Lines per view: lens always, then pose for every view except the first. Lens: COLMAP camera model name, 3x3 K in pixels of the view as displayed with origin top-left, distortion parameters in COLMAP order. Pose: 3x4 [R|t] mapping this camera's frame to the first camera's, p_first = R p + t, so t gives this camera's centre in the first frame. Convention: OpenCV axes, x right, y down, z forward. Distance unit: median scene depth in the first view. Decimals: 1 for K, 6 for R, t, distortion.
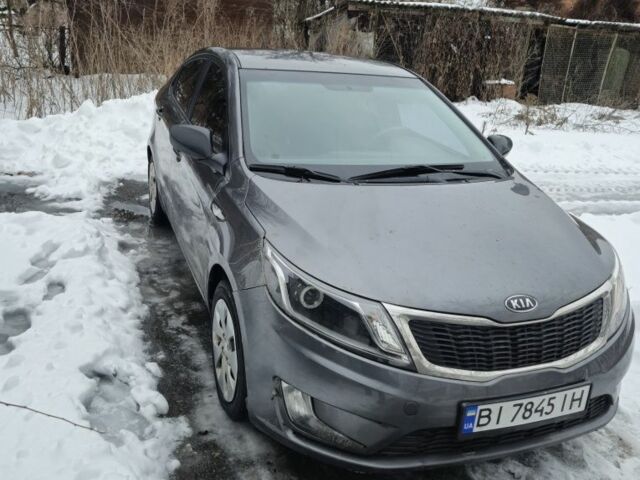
lens RADIAL K [[581.6, 0, 319.6], [0, 581.6, 240.1], [0, 0, 1]] dist [0.073028, -0.019320]
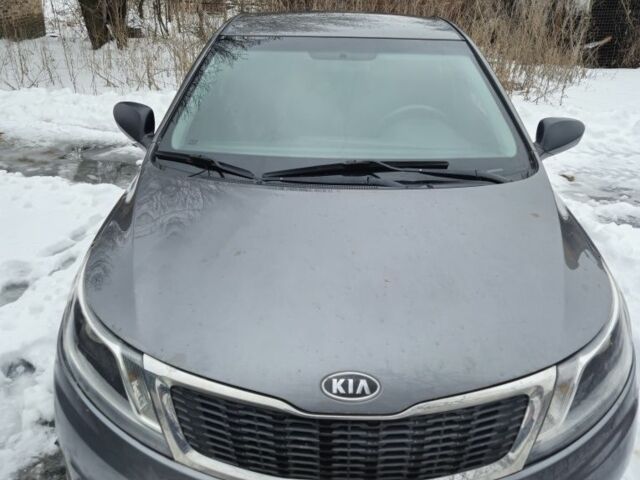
lens RADIAL K [[581.6, 0, 317.2], [0, 581.6, 237.8], [0, 0, 1]] dist [0.073028, -0.019320]
pose [[0.919254, 0.094125, -0.382247, 0.542198], [-0.076176, 0.995174, 0.061858, -0.095805], [0.386224, -0.027745, 0.921988, 0.381566]]
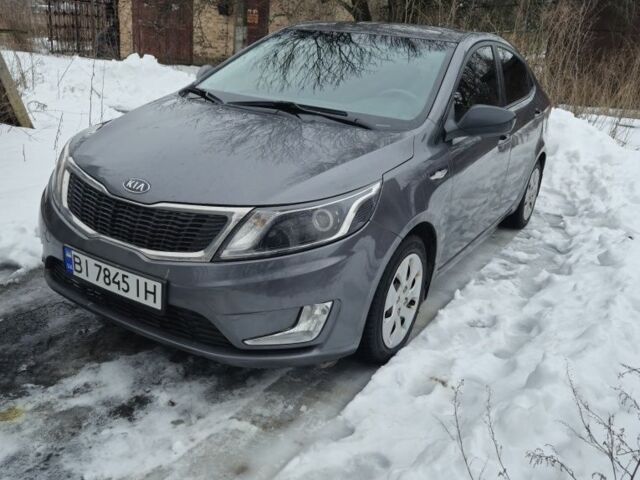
lens RADIAL K [[581.6, 0, 316.5], [0, 581.6, 240.7], [0, 0, 1]] dist [0.073028, -0.019320]
pose [[0.593783, 0.235415, -0.769416, 1.406808], [-0.298691, 0.952405, 0.060894, 0.038022], [0.747132, 0.193660, 0.635838, 0.571014]]
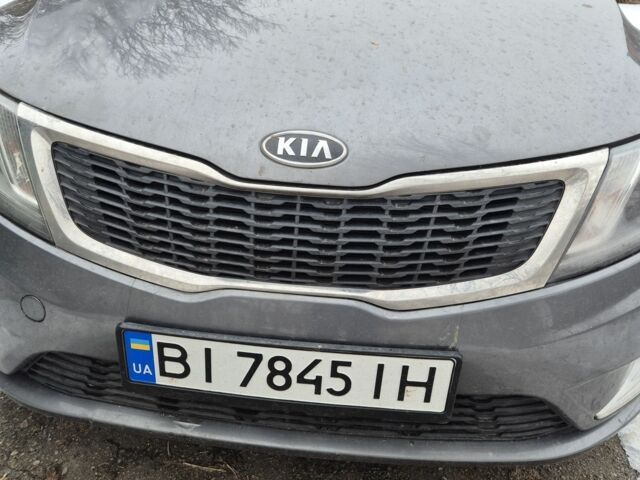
lens RADIAL K [[581.6, 0, 313.3], [0, 581.6, 239.9], [0, 0, 1]] dist [0.073028, -0.019320]
pose [[0.895945, 0.174698, -0.408367, 0.543885], [-0.130149, 0.982304, 0.134683, 0.115050], [0.424669, -0.067520, 0.902827, 0.587904]]
